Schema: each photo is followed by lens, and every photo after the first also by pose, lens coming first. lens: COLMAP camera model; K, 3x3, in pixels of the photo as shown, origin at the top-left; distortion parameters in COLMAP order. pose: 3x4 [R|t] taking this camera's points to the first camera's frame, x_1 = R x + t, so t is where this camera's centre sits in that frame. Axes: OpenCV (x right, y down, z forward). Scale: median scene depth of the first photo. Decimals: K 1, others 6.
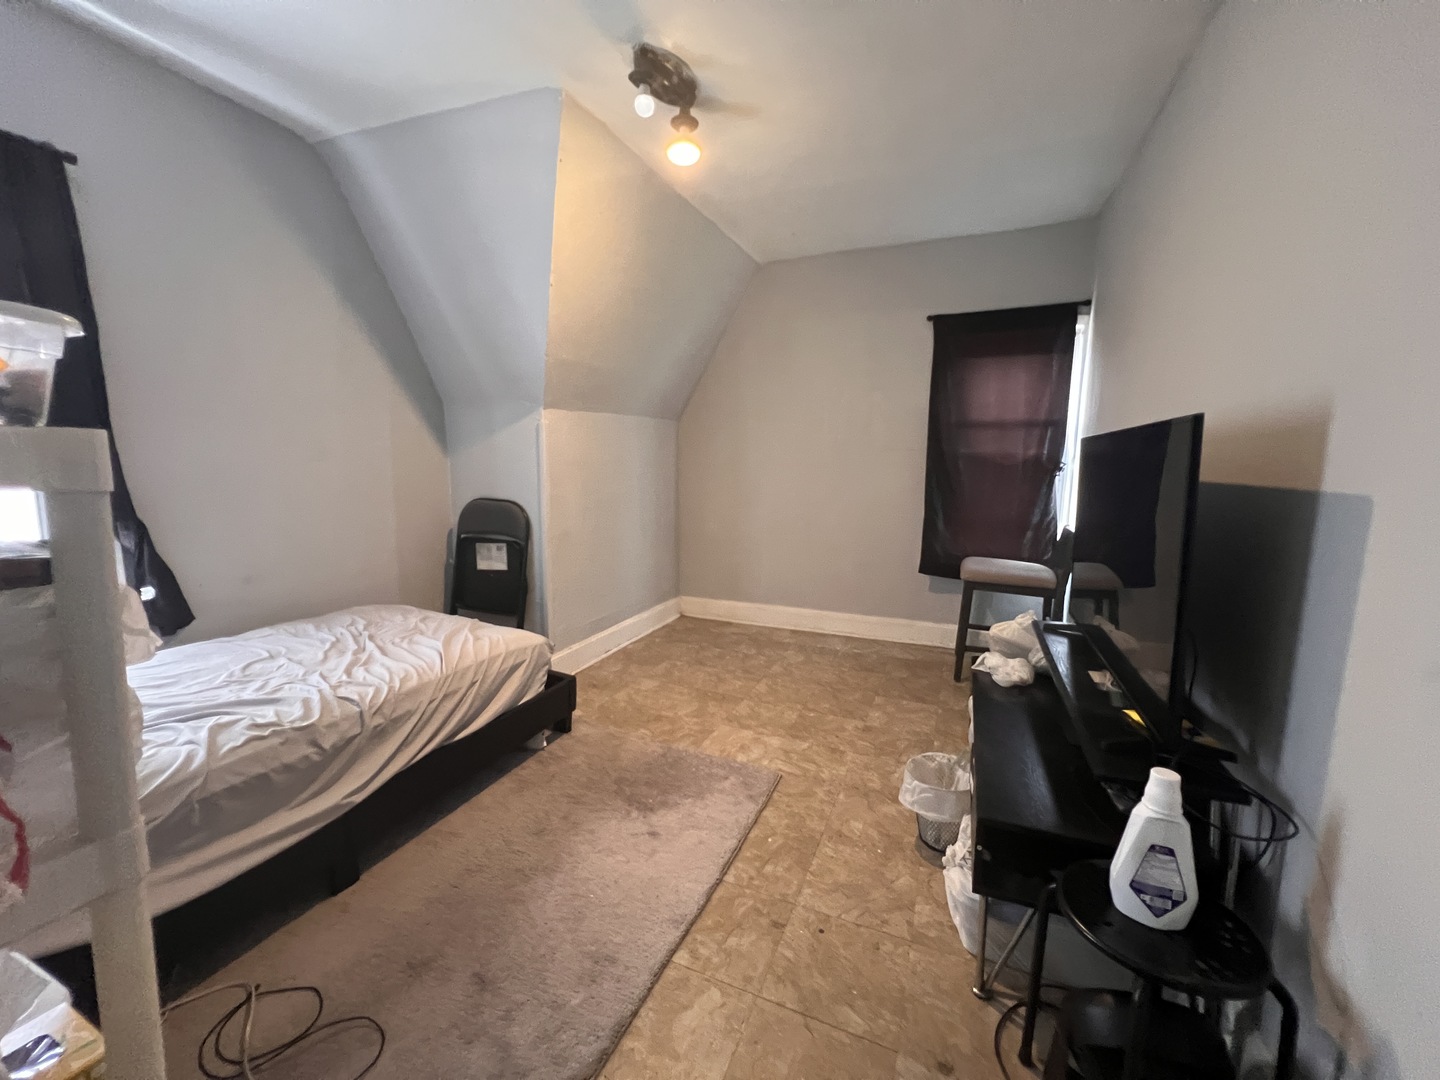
lens RADIAL K [[575.6, 0, 720.1], [0, 575.6, 534.6], [0, 0, 1]] dist [0.004537, 0.000283]
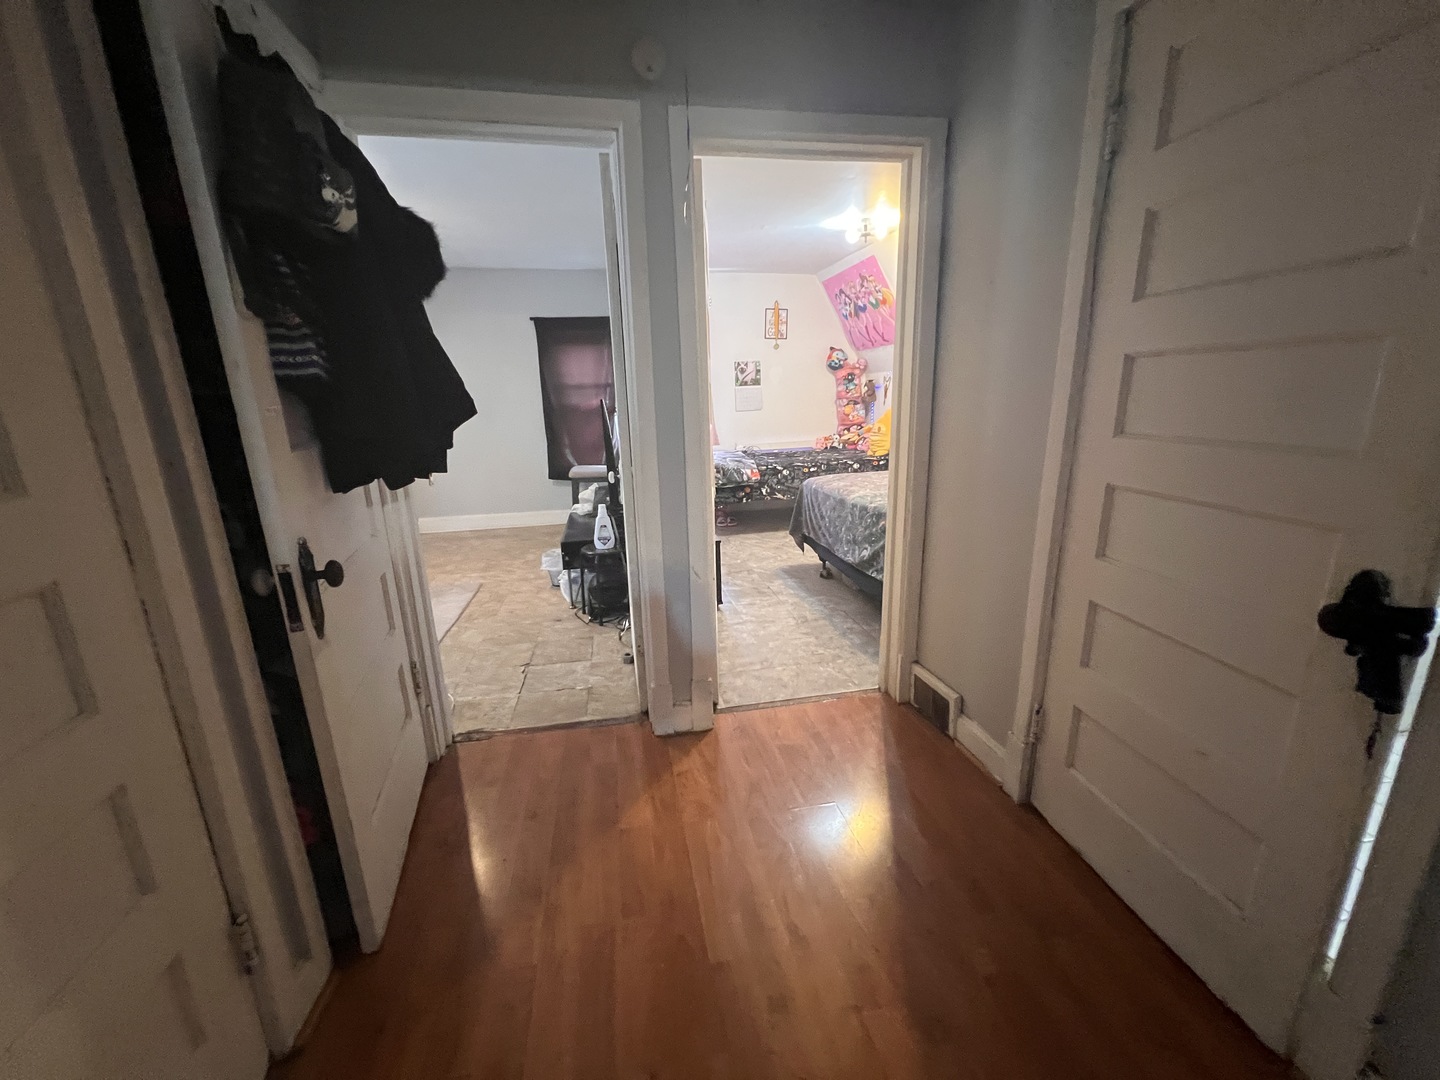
lens RADIAL K [[575.6, 0, 720.7], [0, 575.6, 540.1], [0, 0, 1]] dist [0.004537, 0.000283]
pose [[0.830549, -0.162238, 0.532792, -0.194615], [0.102456, 0.984813, 0.140167, 0.075377], [-0.547441, -0.061828, 0.834557, -0.855555]]
